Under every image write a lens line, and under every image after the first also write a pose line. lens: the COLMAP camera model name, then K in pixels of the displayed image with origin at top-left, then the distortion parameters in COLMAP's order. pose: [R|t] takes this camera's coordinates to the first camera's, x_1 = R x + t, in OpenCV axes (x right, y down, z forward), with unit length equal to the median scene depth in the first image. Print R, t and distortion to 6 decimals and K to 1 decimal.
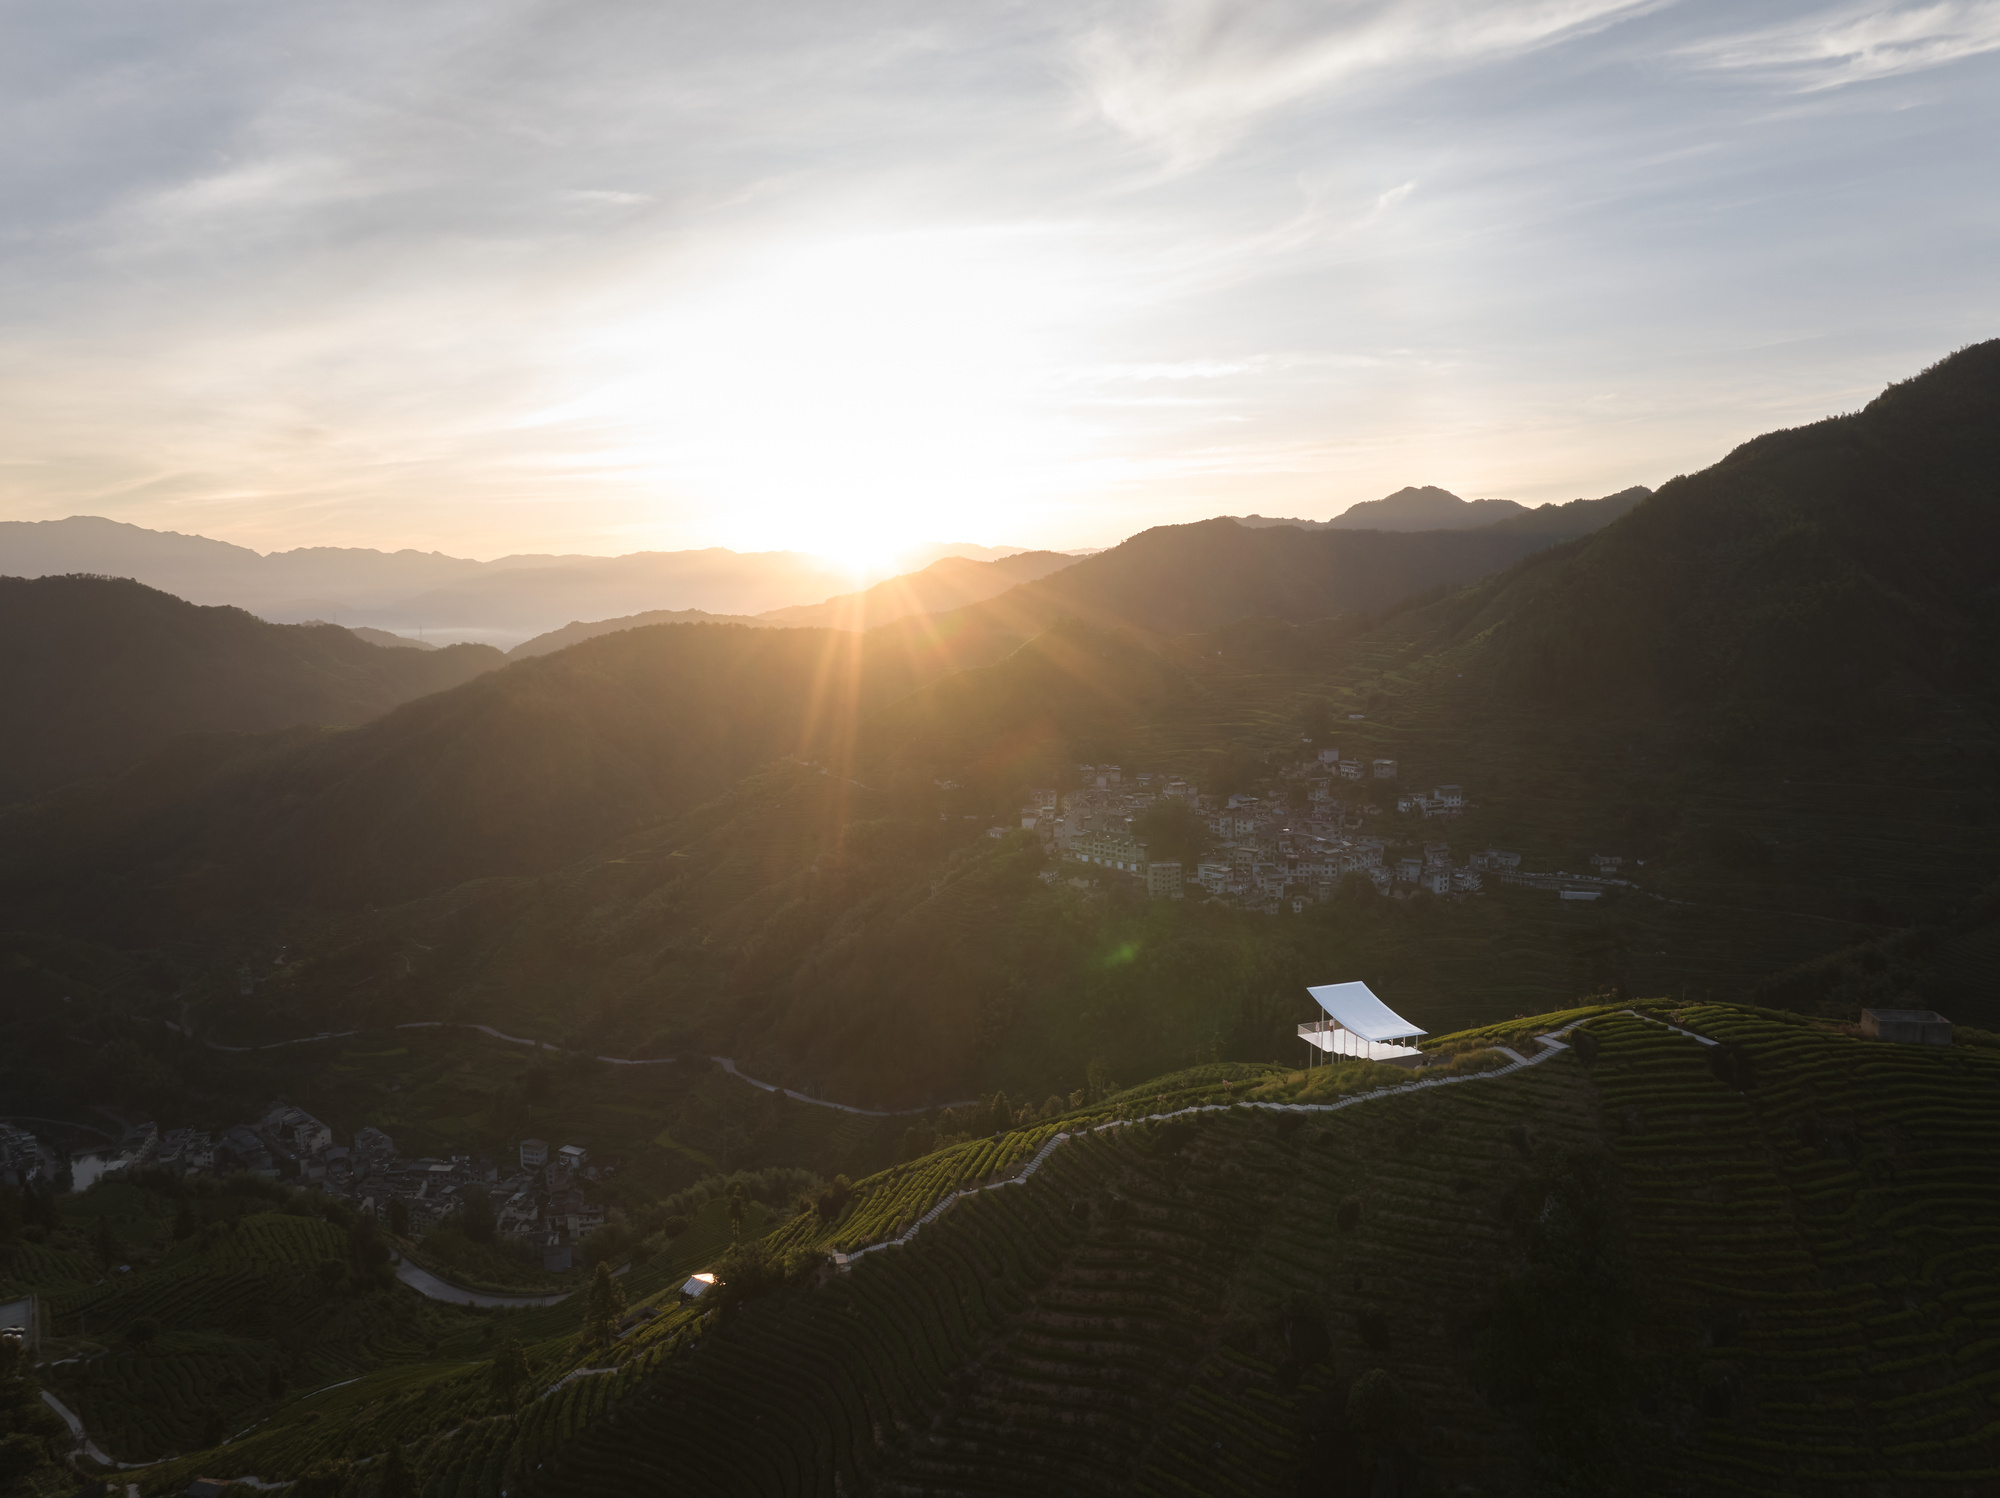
lens RADIAL K [[1412.1, 0, 1000.0], [0, 1412.1, 749.0], [0, 0, 1]] dist [-0.026892, -0.008450]
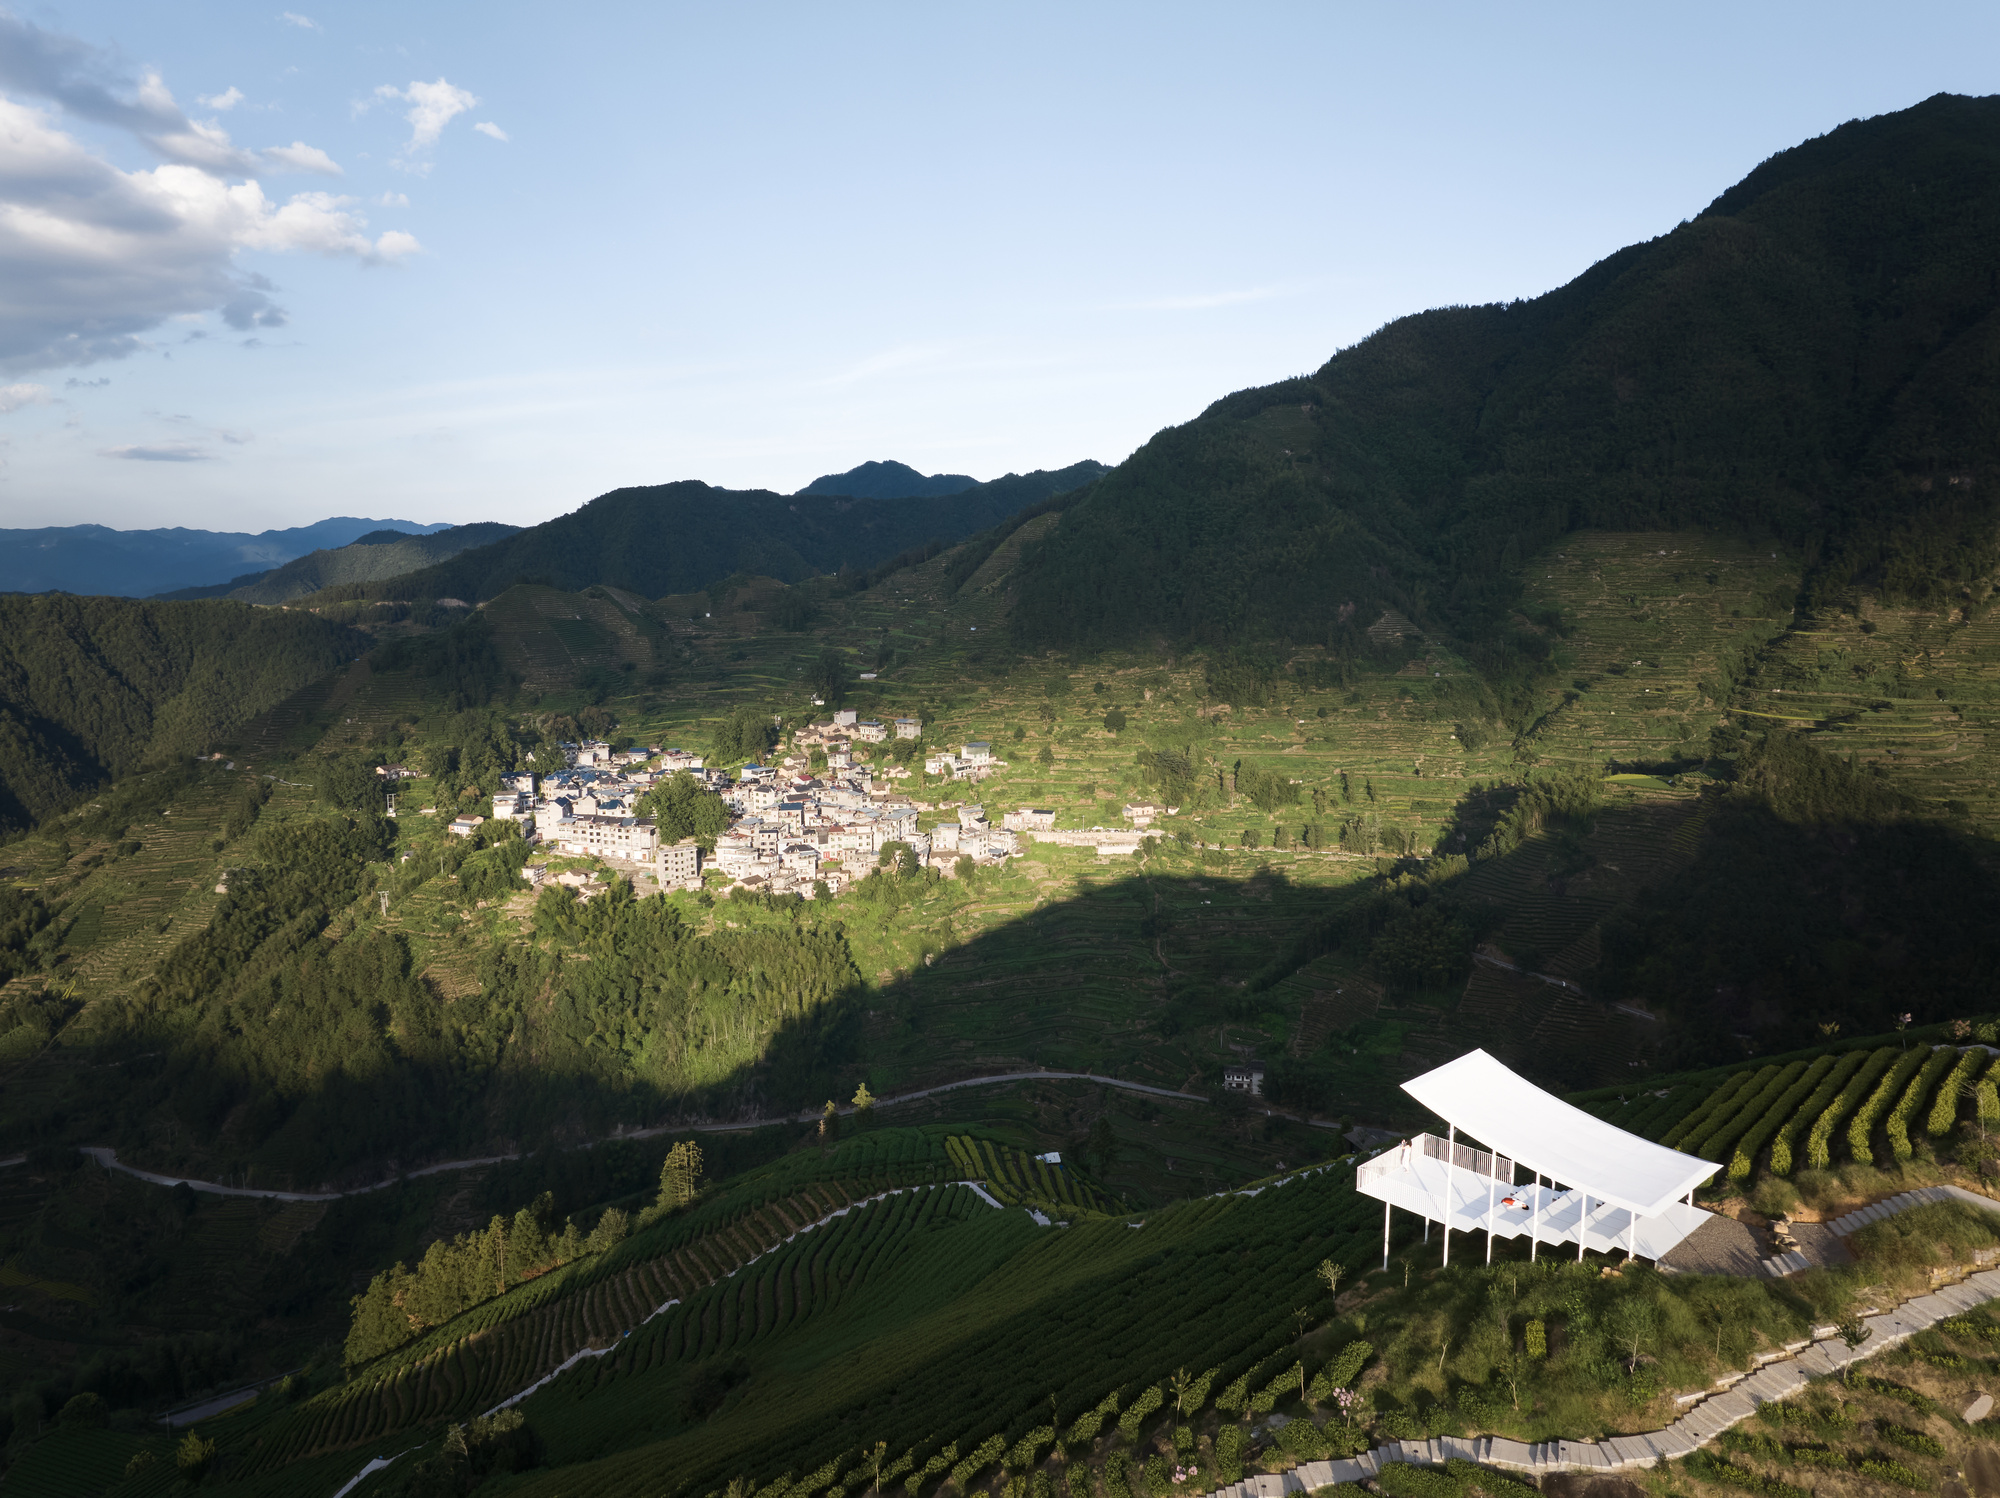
lens RADIAL K [[1412.1, 0, 1000.0], [0, 1412.1, 749.0], [0, 0, 1]] dist [-0.026892, -0.008450]
pose [[0.930004, -0.048801, 0.364294, -0.008467], [0.043858, 0.998799, 0.021834, 0.010841], [-0.364922, -0.004329, 0.931028, 0.129550]]
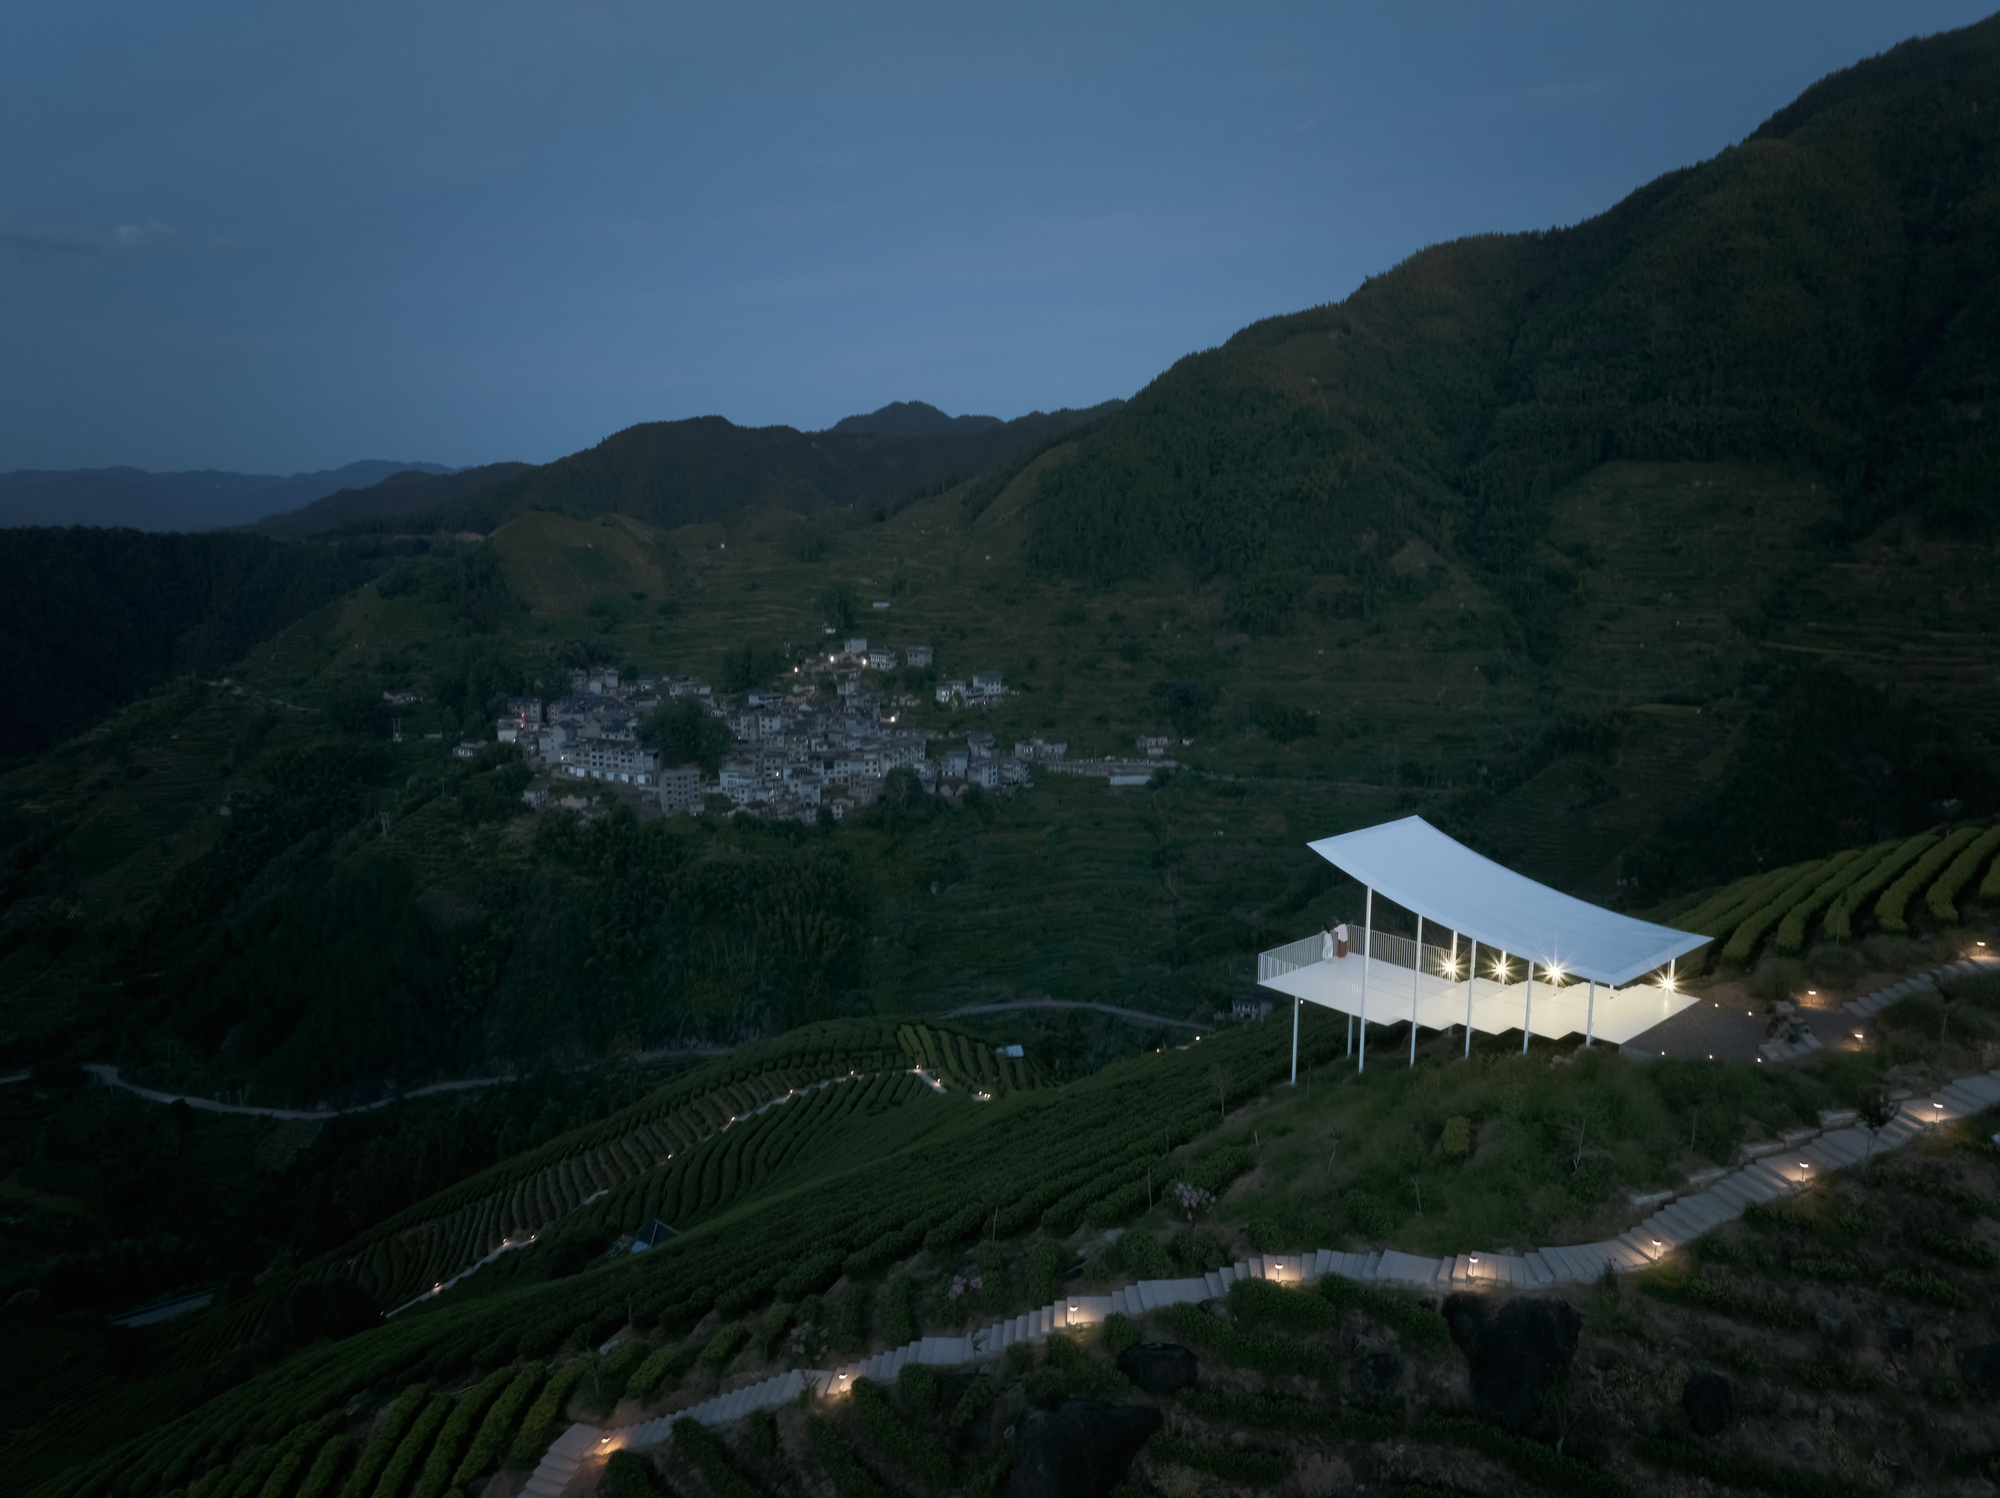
lens RADIAL K [[1412.8, 0, 1000.0], [0, 1412.8, 749.0], [0, 0, 1]] dist [-0.032569, 0.005421]
pose [[0.937168, -0.054237, 0.344637, 0.006705], [0.036435, 0.997656, 0.057928, 0.024795], [-0.346970, -0.041732, 0.936947, 0.141282]]
